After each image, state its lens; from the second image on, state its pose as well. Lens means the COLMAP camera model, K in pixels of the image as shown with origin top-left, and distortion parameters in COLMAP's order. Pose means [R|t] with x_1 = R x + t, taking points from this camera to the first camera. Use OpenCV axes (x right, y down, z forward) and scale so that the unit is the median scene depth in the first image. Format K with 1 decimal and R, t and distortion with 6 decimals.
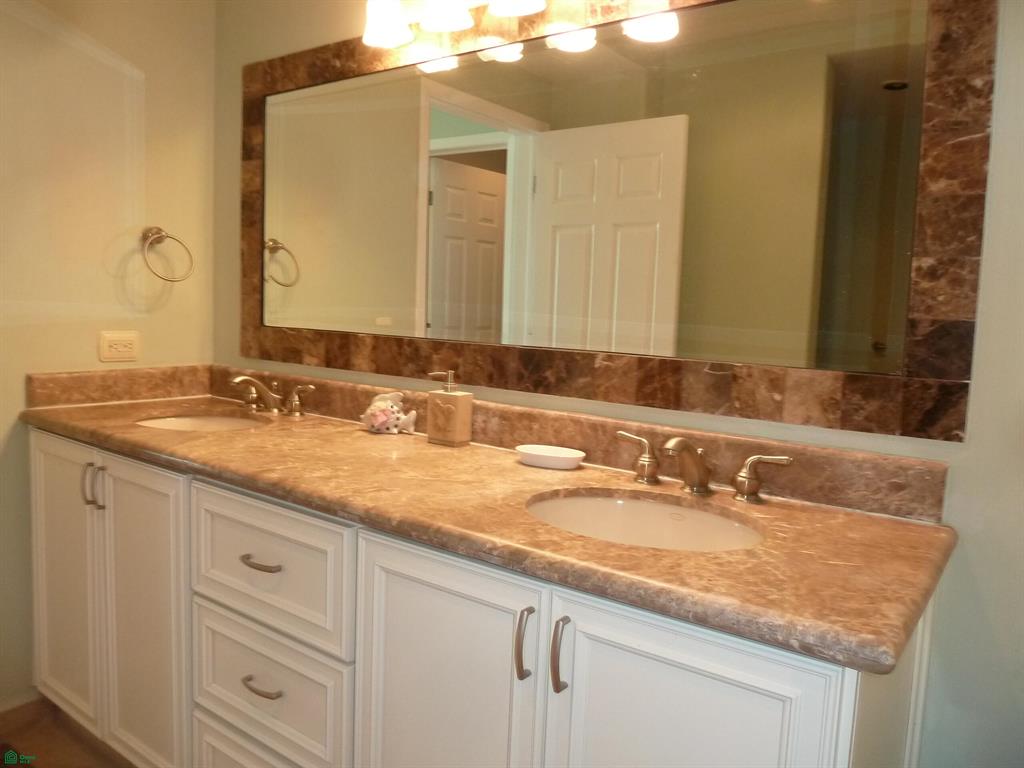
lens RADIAL K [[761.4, 0, 512.5], [0, 761.4, 377.2], [0, 0, 1]] dist [-0.046010, 0.013562]
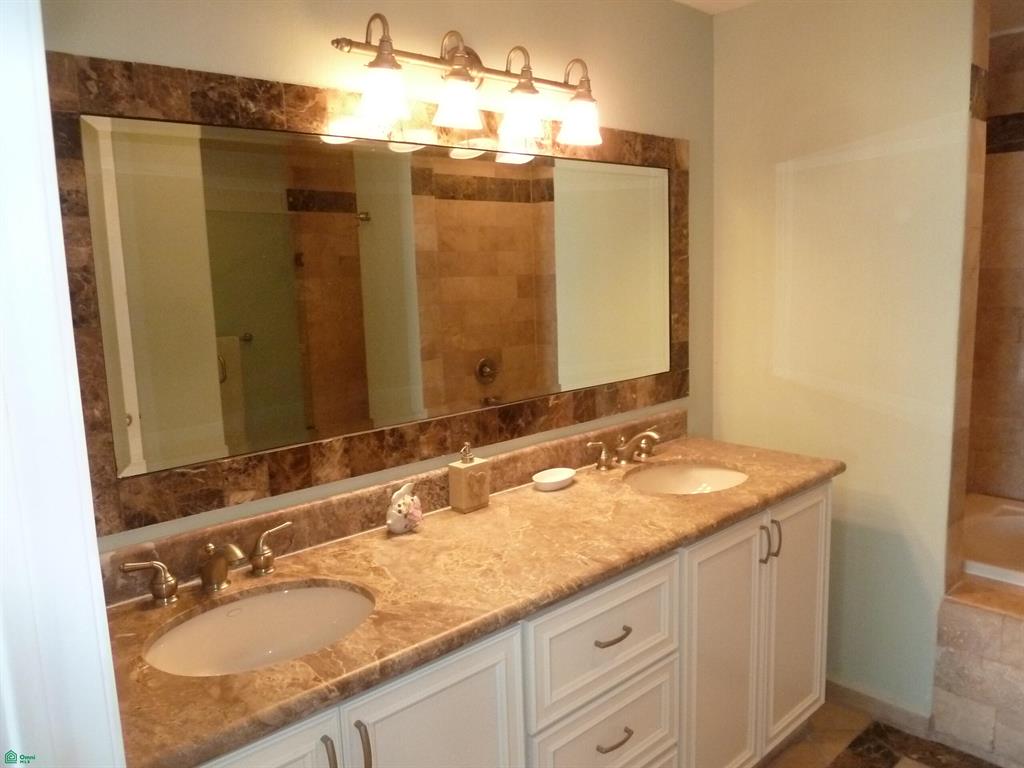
lens RADIAL K [[761.4, 0, 512.5], [0, 761.4, 377.2], [0, 0, 1]] dist [-0.046010, 0.013562]
pose [[0.199184, -0.192213, 0.960926, -1.140288], [0.130595, 0.977035, 0.168365, -0.286605], [-0.971221, 0.091957, 0.219712, 0.711518]]
